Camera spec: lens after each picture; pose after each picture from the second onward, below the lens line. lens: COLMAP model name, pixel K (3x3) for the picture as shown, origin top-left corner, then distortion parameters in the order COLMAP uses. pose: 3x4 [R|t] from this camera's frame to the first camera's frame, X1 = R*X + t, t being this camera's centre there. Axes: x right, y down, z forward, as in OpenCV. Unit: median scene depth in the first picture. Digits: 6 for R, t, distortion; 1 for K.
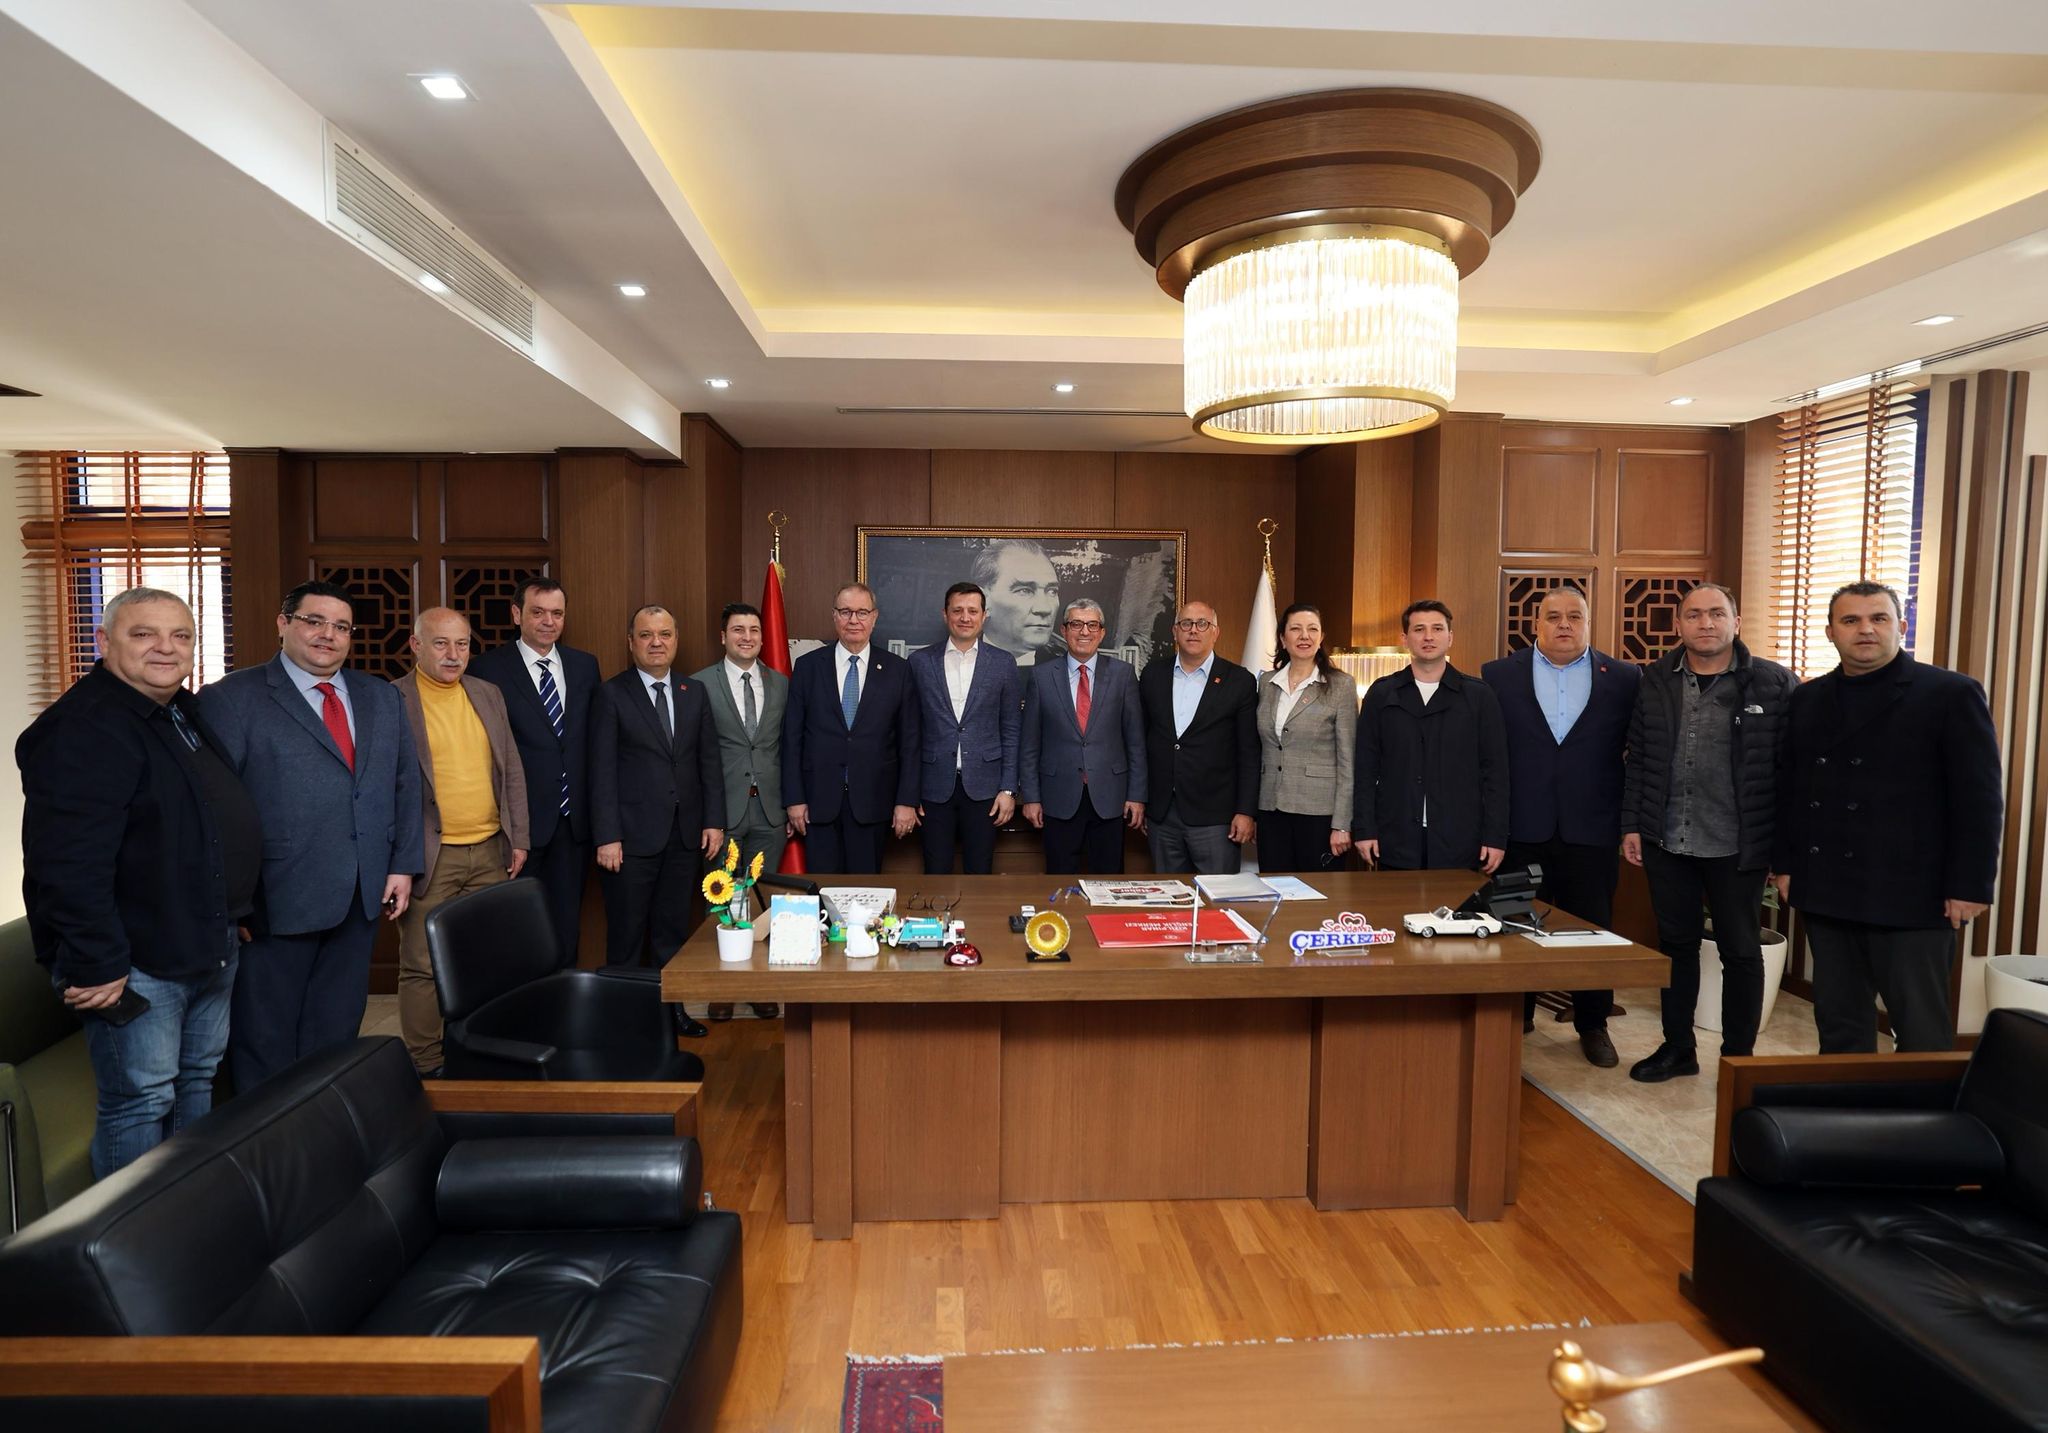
lens RADIAL K [[1116.9, 0, 988.3], [0, 1116.9, 714.9], [0, 0, 1]] dist [-0.049078, 0.000074]
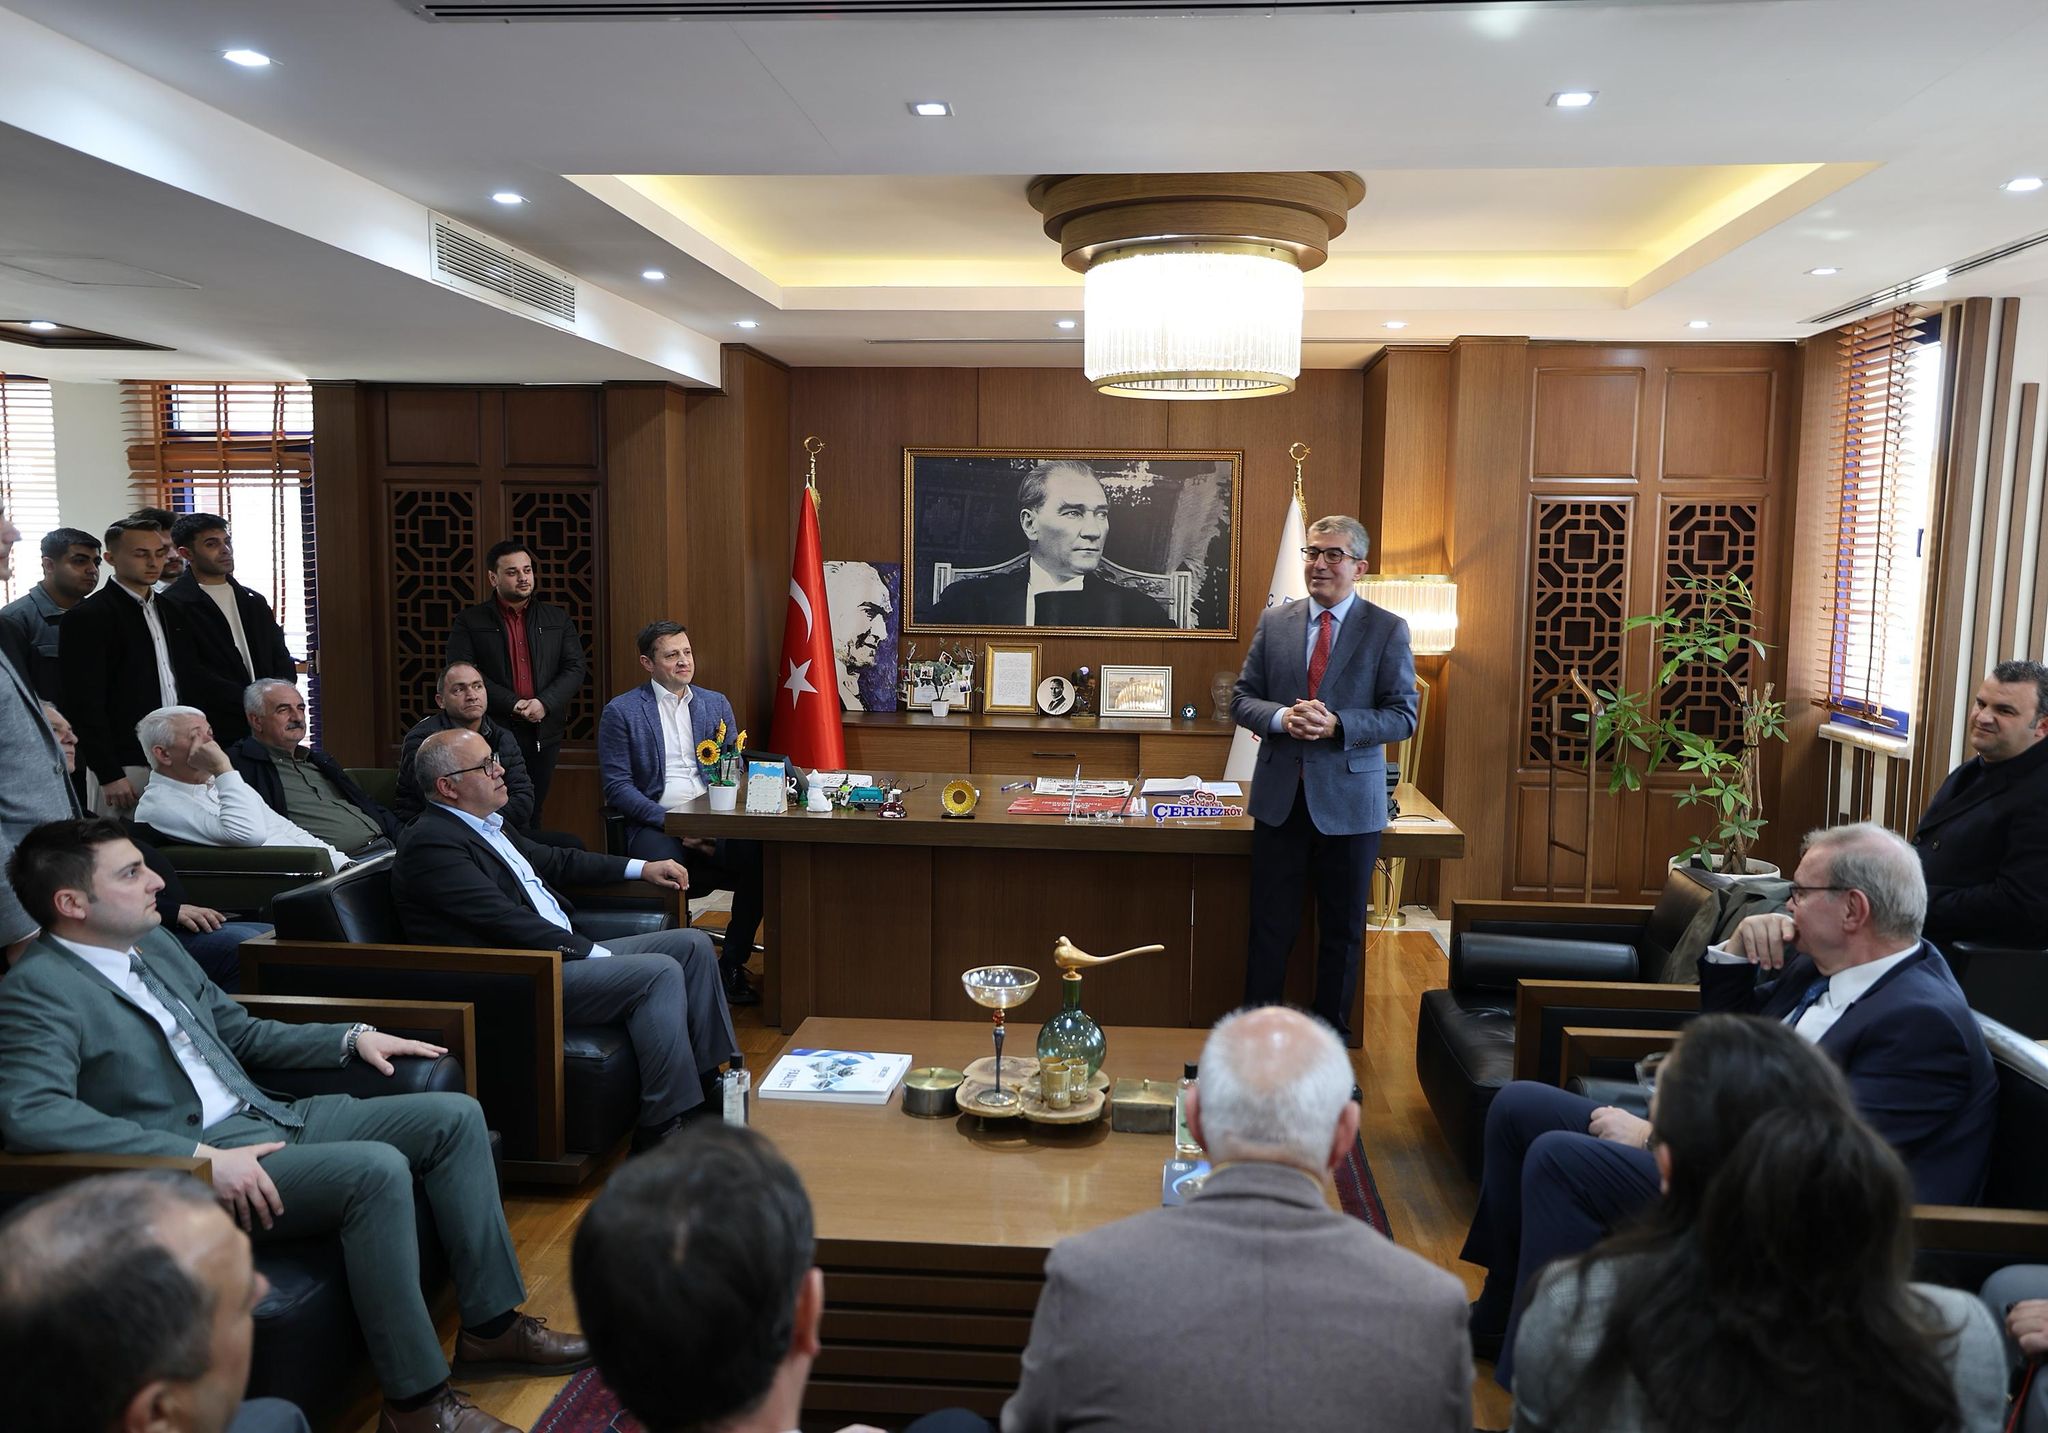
lens RADIAL K [[1579.8, 0, 1024.0], [0, 1579.8, 716.5], [0, 0, 1]] dist [-0.002625, 0.001430]
pose [[0.991091, 0.021842, -0.131385, 0.213192], [-0.017545, 0.999275, 0.033774, 0.024330], [0.132027, -0.031168, 0.990756, -0.458665]]
